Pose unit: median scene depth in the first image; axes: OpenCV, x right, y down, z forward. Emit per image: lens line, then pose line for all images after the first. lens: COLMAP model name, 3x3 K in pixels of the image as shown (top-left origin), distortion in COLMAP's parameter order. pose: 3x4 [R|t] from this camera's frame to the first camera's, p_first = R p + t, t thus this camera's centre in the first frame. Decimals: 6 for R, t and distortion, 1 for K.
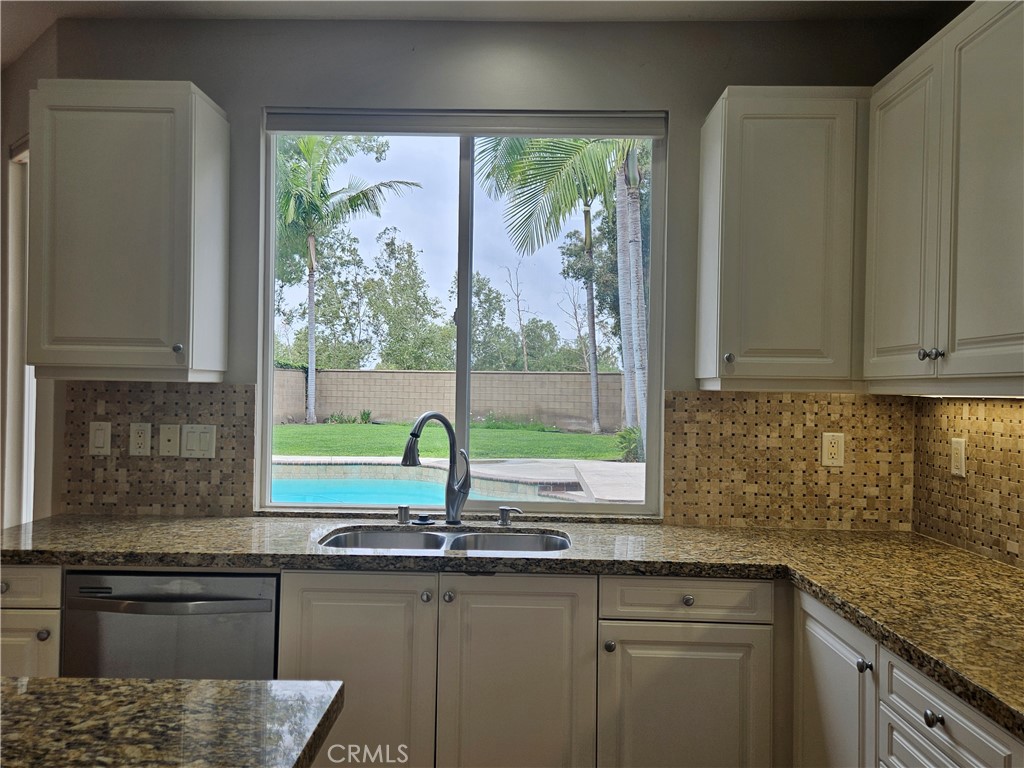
lens RADIAL K [[799.8, 0, 509.9], [0, 799.8, 390.6], [0, 0, 1]] dist [0.055034, -0.026273]
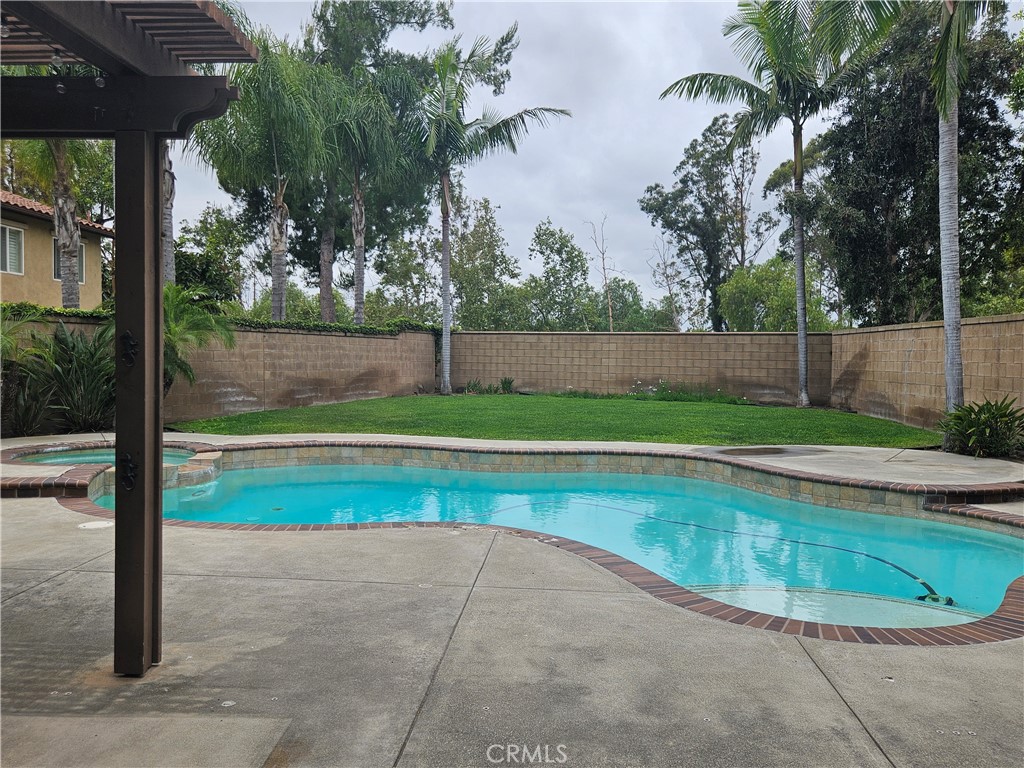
lens RADIAL K [[799.8, 0, 509.6], [0, 799.8, 387.5], [0, 0, 1]] dist [0.055034, -0.026273]
pose [[0.998521, -0.000347, -0.054371, -0.149145], [0.002601, 0.999140, 0.041387, -0.001333], [0.054310, -0.041468, 0.997663, 0.158618]]
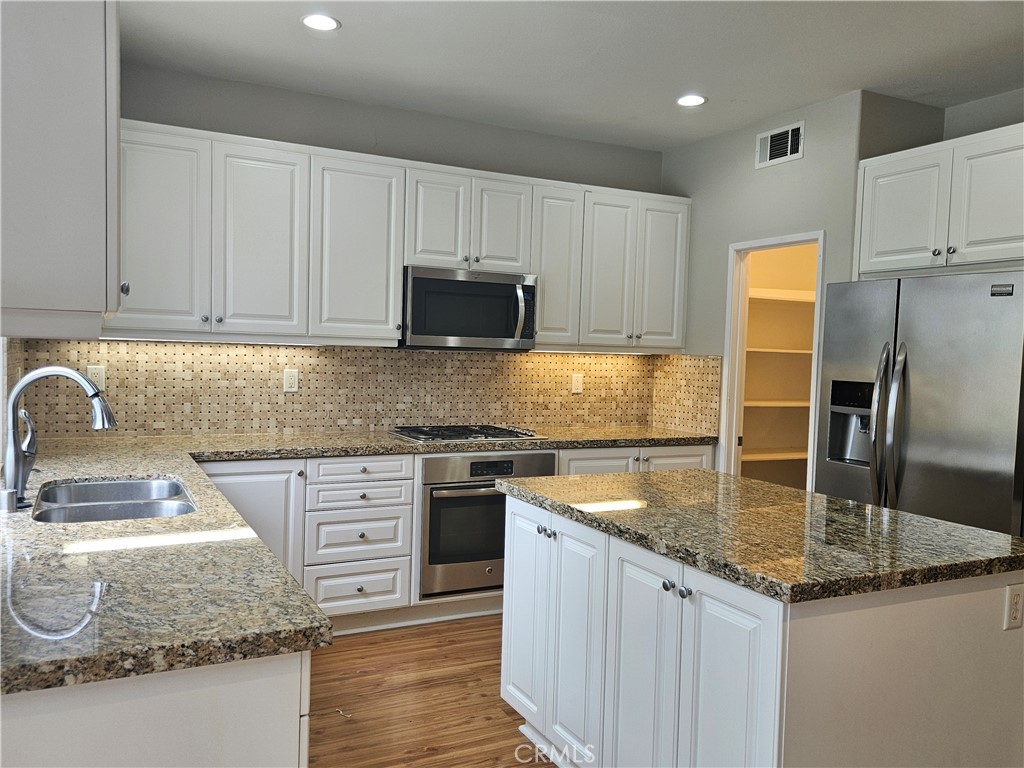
lens RADIAL K [[799.8, 0, 504.7], [0, 799.8, 388.1], [0, 0, 1]] dist [0.055034, -0.026273]
pose [[-0.455579, -0.072669, 0.887224, -0.580466], [-0.038391, 0.997339, 0.061975, -0.011569], [-0.889367, -0.005827, -0.457156, 0.517153]]
